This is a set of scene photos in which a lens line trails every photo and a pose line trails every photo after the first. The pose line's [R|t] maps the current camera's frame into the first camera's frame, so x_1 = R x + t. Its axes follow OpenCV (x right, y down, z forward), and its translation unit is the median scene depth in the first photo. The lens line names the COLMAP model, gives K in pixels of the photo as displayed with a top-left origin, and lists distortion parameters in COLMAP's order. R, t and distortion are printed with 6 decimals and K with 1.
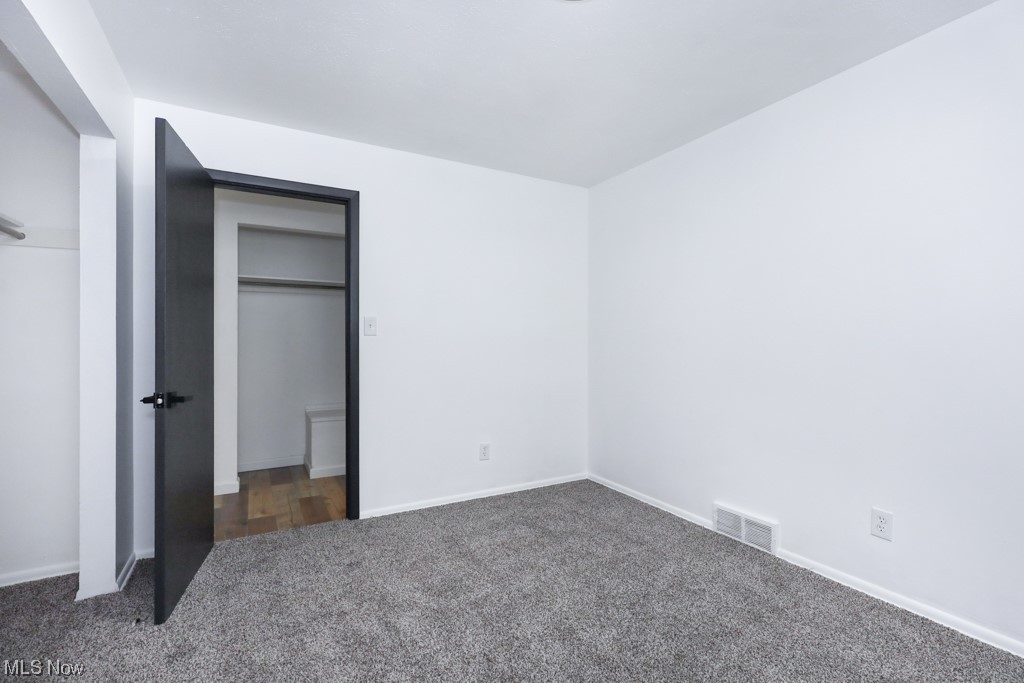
lens RADIAL K [[463.1, 0, 511.4], [0, 463.1, 346.0], [0, 0, 1]] dist [0.003620, 0.000179]
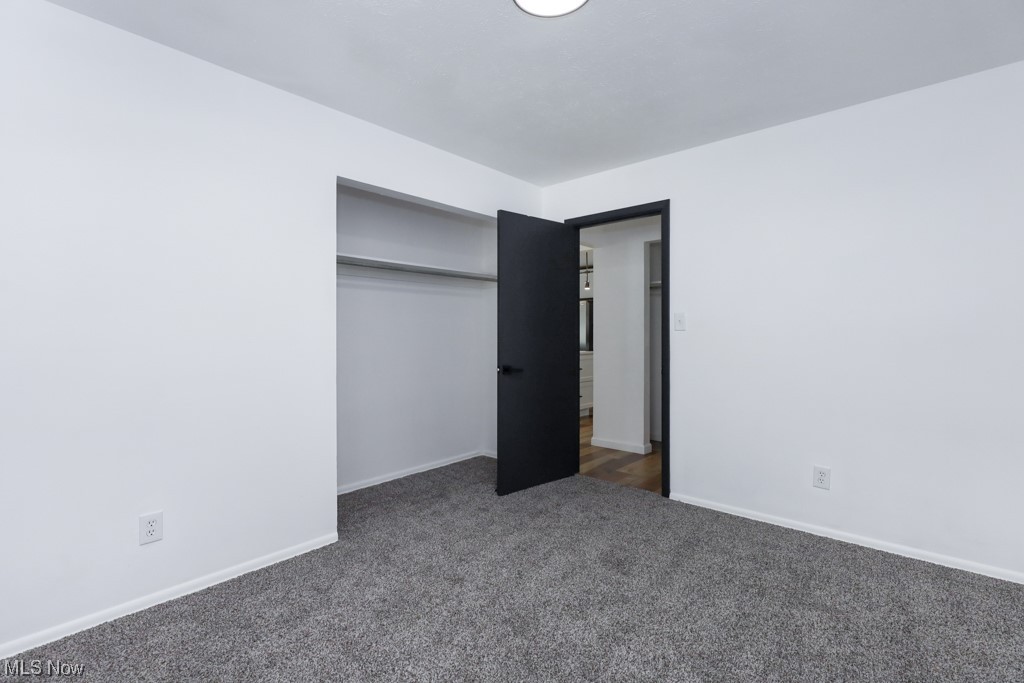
lens RADIAL K [[463.1, 0, 511.4], [0, 463.1, 346.0], [0, 0, 1]] dist [0.003620, 0.000179]
pose [[0.321621, 0.018766, -0.946682, 0.630700], [-0.003668, 0.999821, 0.018574, -0.005238], [0.946861, -0.002502, 0.321633, 0.323216]]
